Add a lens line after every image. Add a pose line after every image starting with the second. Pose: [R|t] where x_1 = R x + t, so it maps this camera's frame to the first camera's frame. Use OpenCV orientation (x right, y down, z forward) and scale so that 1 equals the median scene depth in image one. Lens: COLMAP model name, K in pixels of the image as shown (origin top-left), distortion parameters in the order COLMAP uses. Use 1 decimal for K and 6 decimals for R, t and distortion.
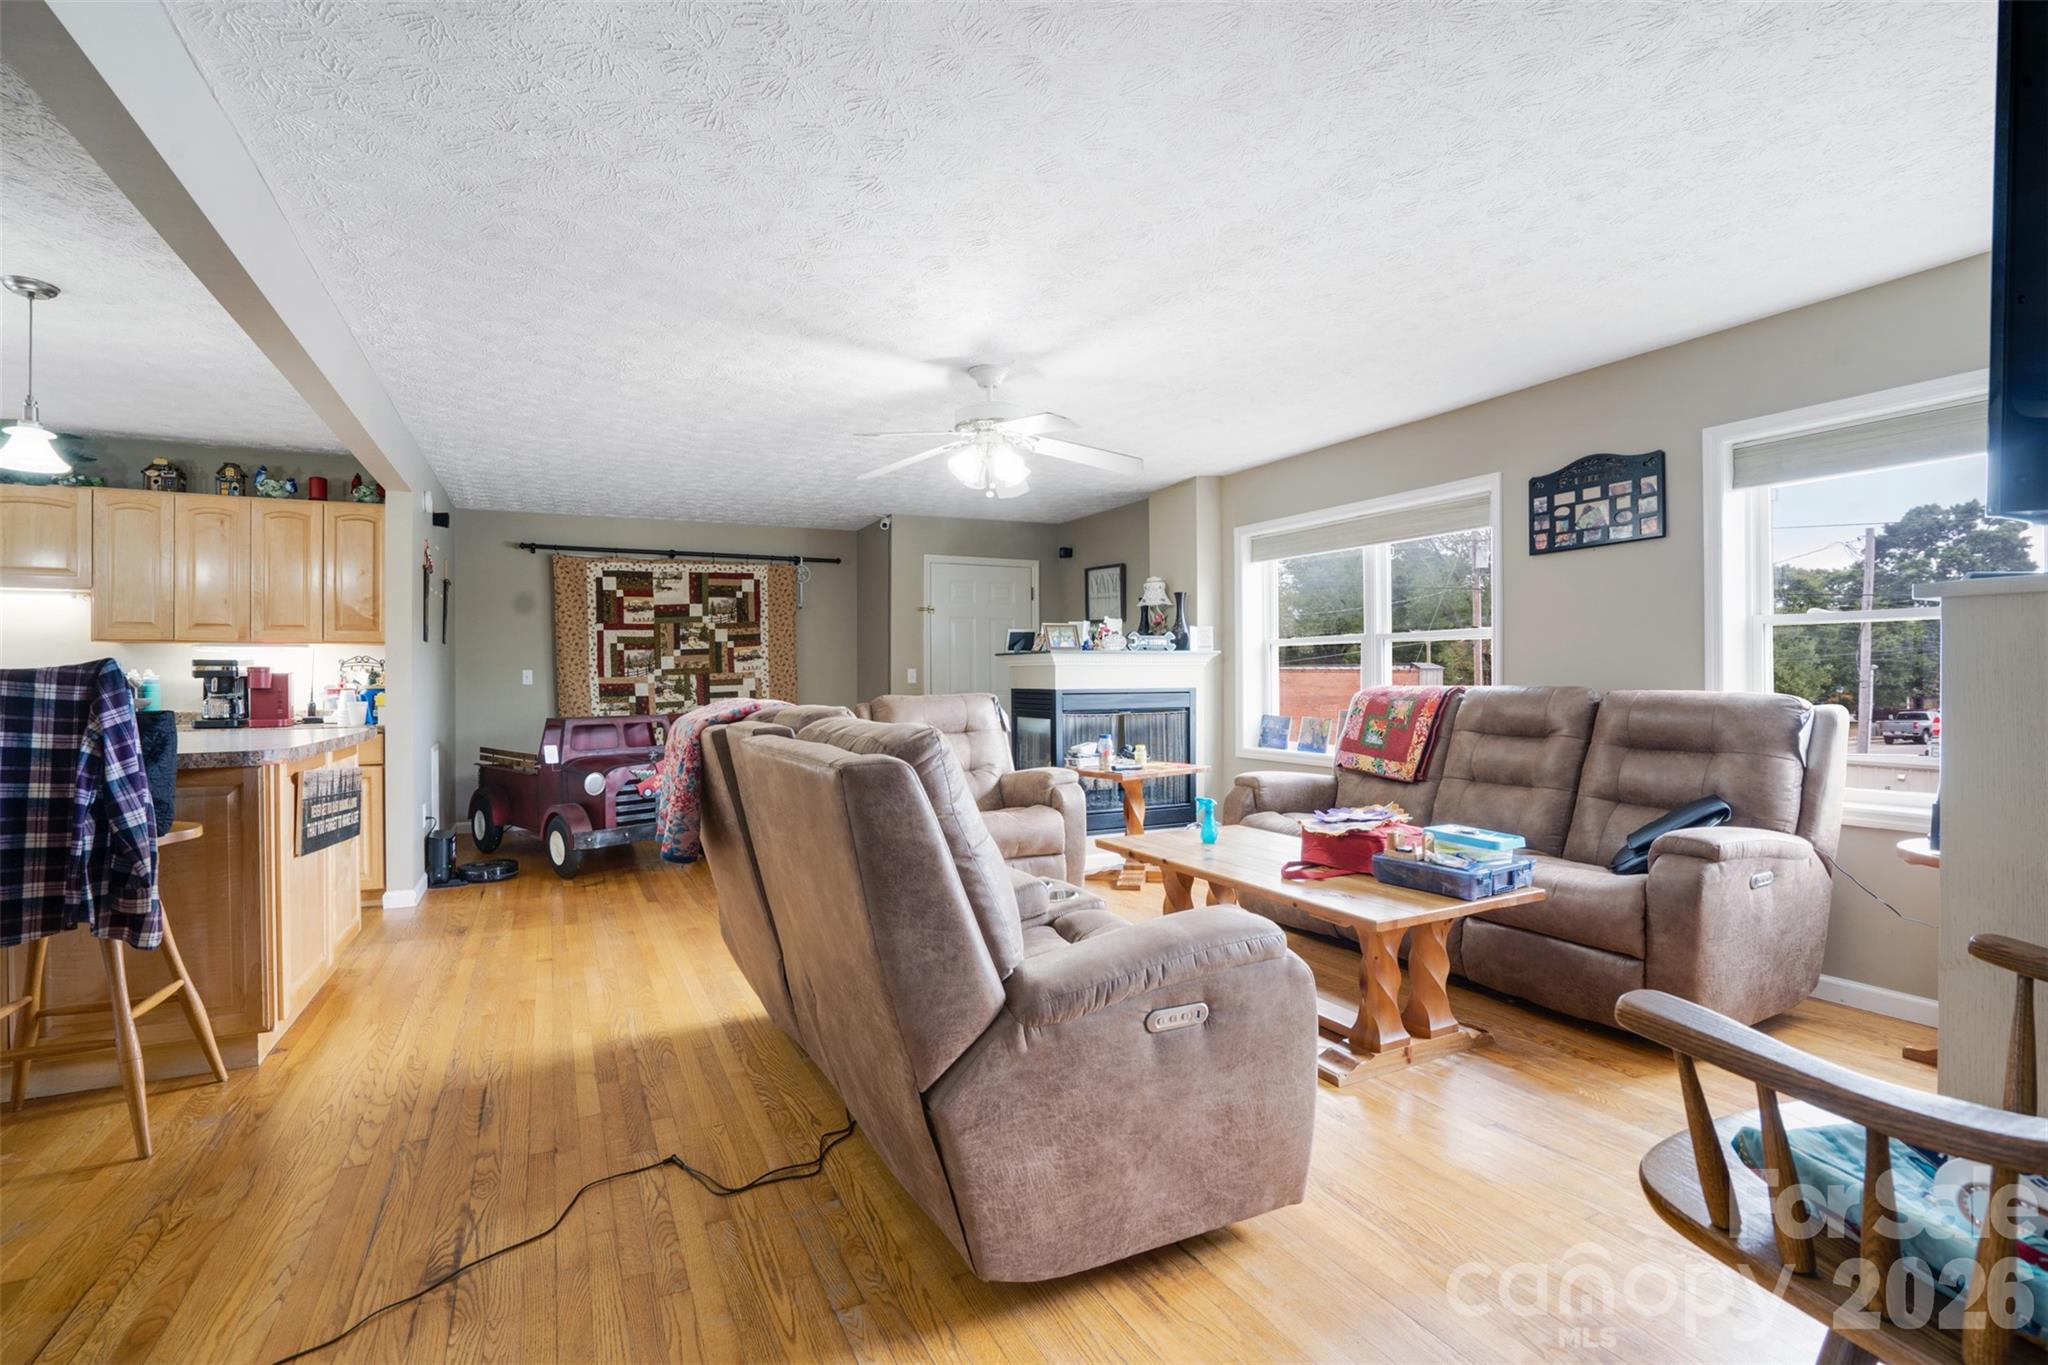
lens RADIAL K [[952.4, 0, 1019.1], [0, 952.4, 675.4], [0, 0, 1]] dist [-0.054050, 0.019097]
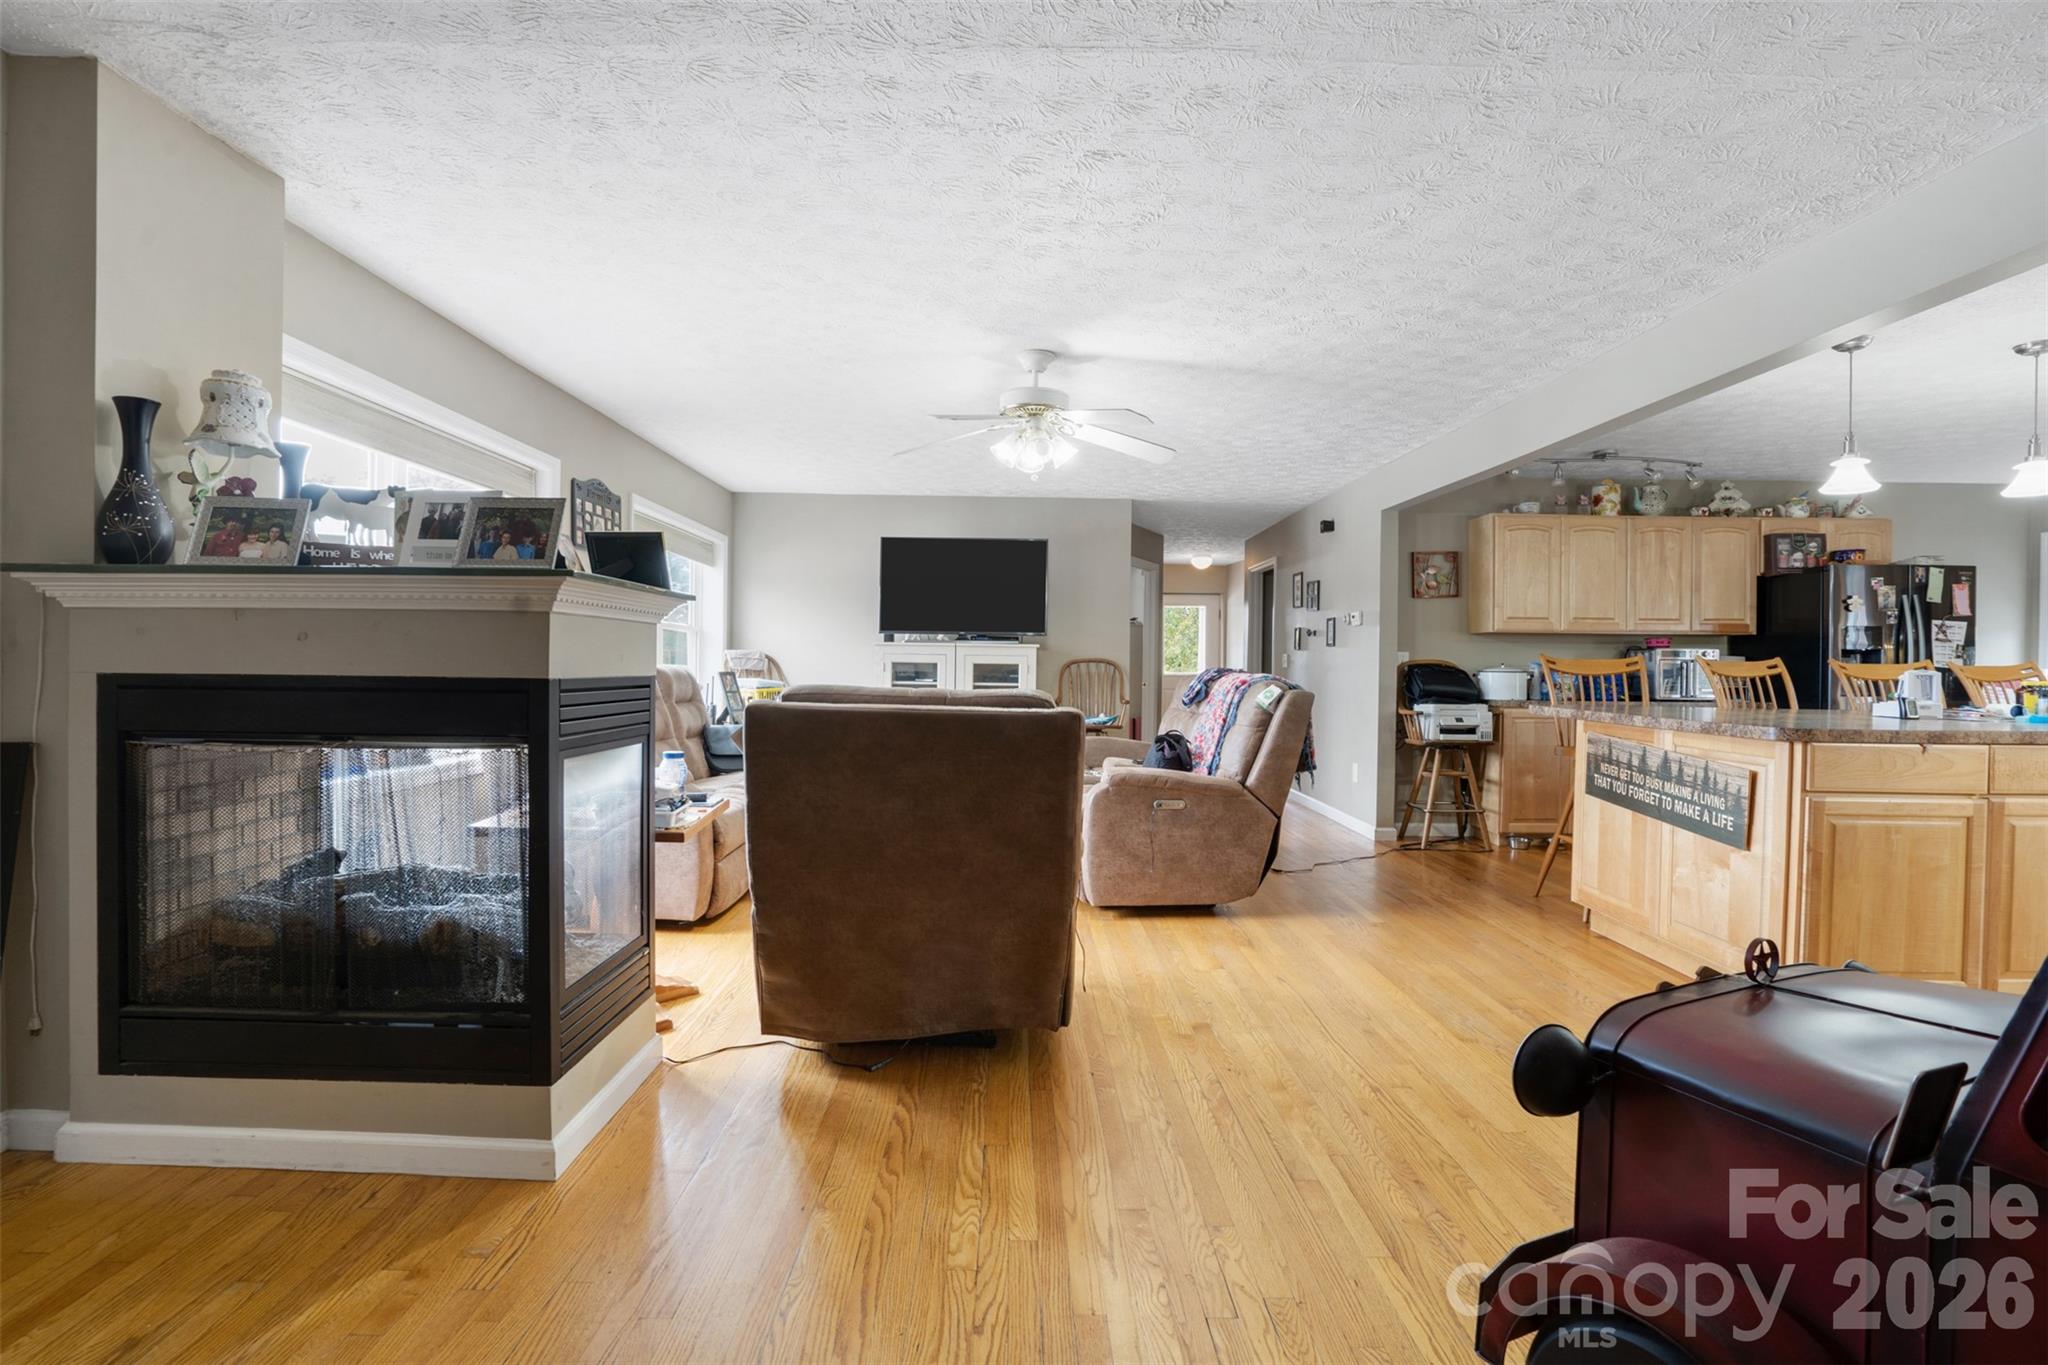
lens RADIAL K [[952.4, 0, 1019.1], [0, 952.4, 675.4], [0, 0, 1]] dist [-0.054050, 0.019097]
pose [[-0.898380, -0.011335, 0.439073, -0.371346], [-0.008458, 0.999928, 0.008509, 0.010330], [-0.439138, 0.003931, -0.898411, 1.532879]]
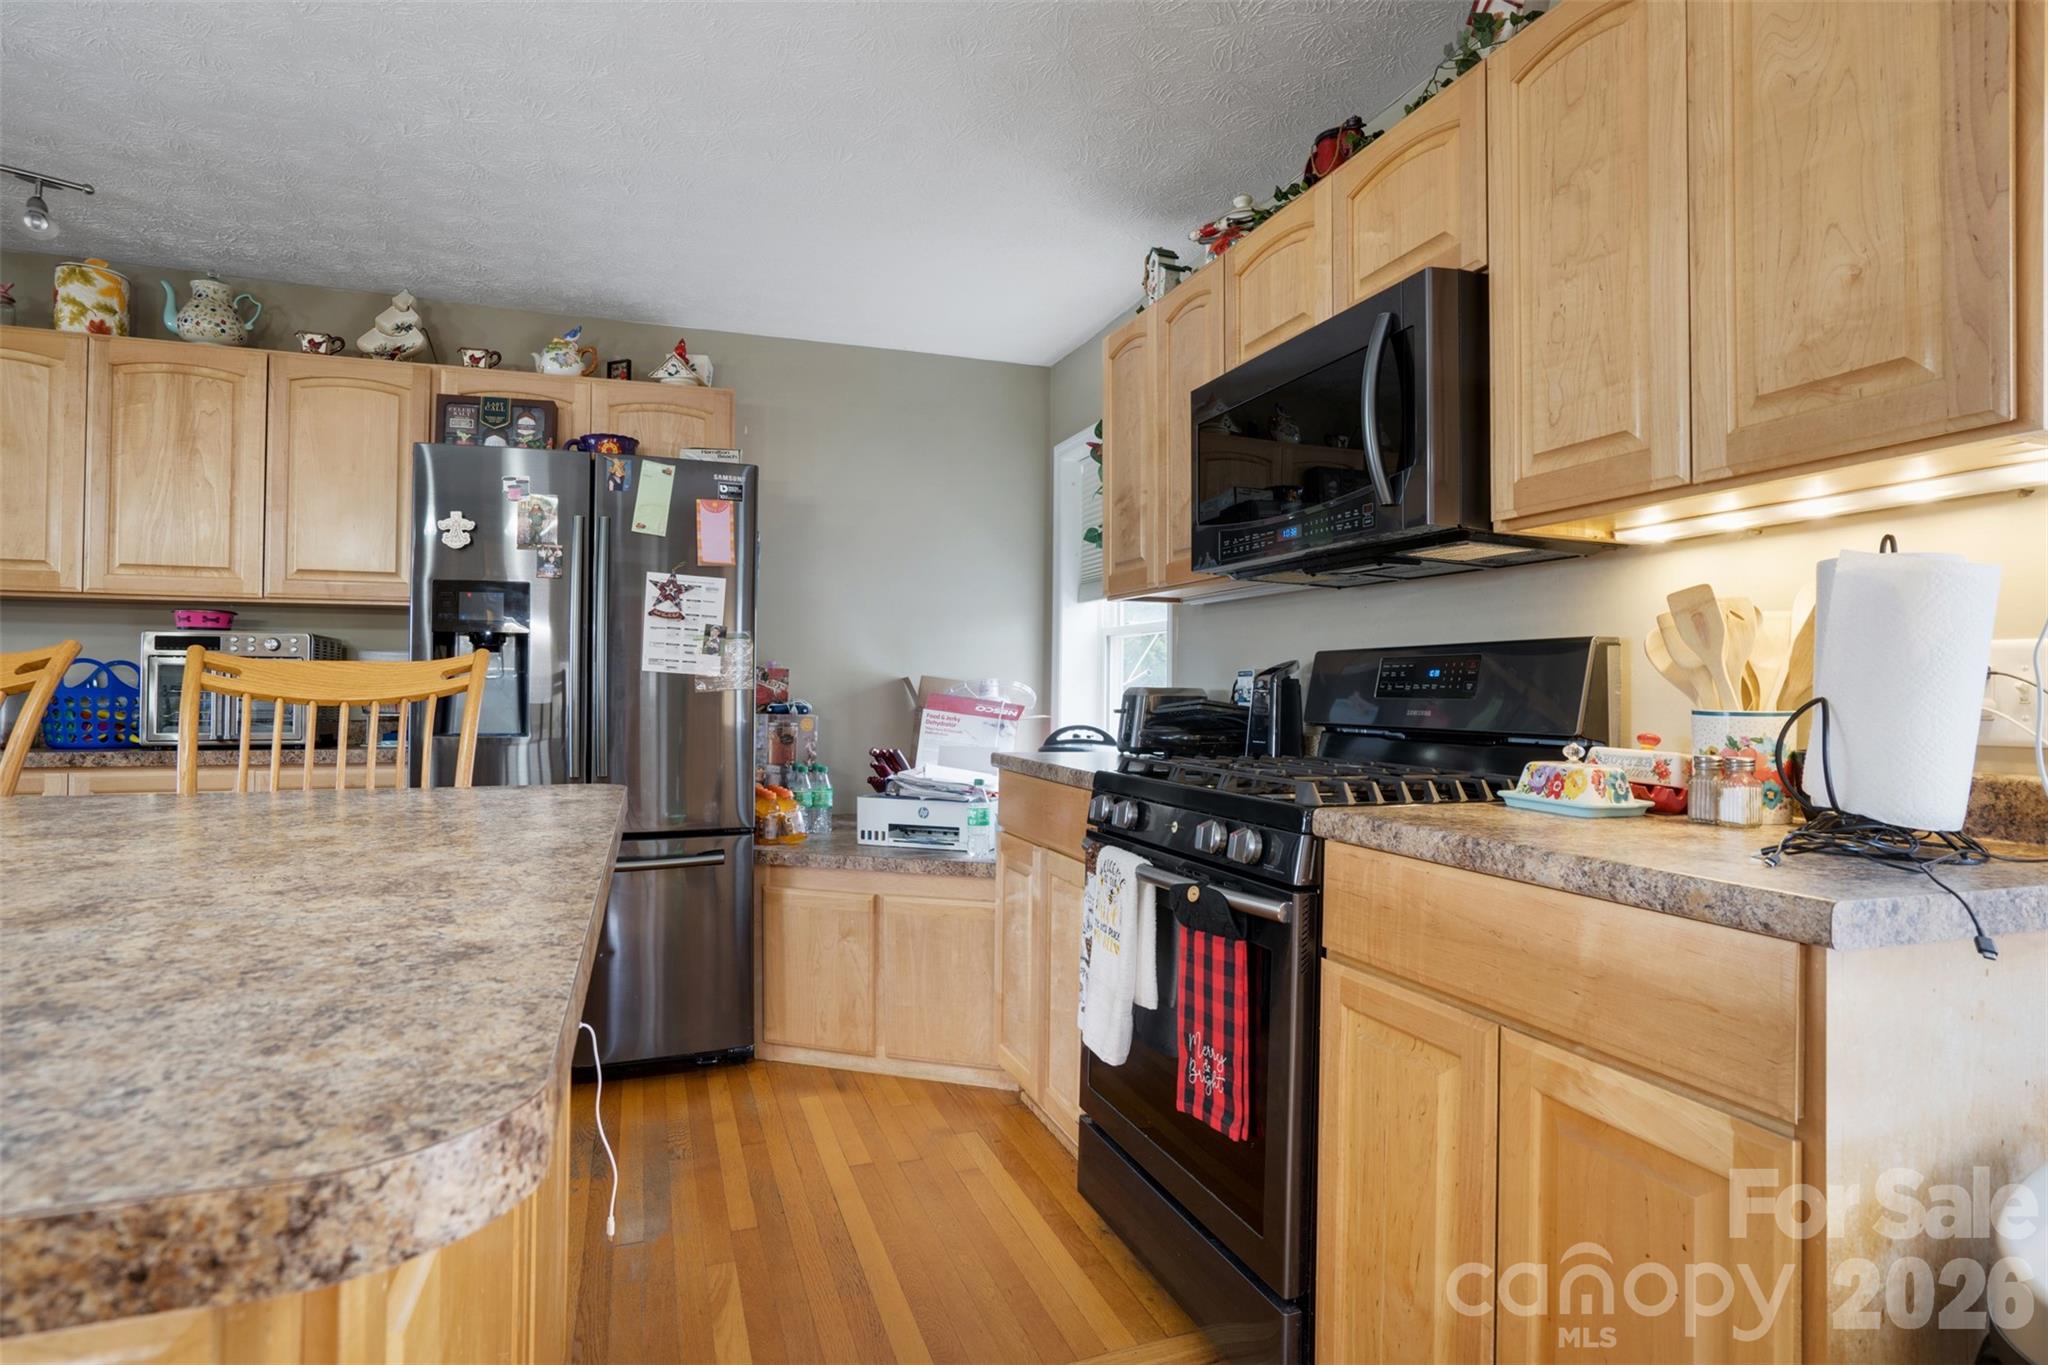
lens RADIAL K [[1041.6, 0, 1023.4], [0, 1041.6, 675.1], [0, 0, 1]] dist [-0.056067, 0.028394]
pose [[-0.993506, -0.005461, 0.113652, -1.169086], [-0.007227, 0.999859, -0.015135, 0.009734], [-0.113554, -0.015858, -0.993405, 0.592972]]
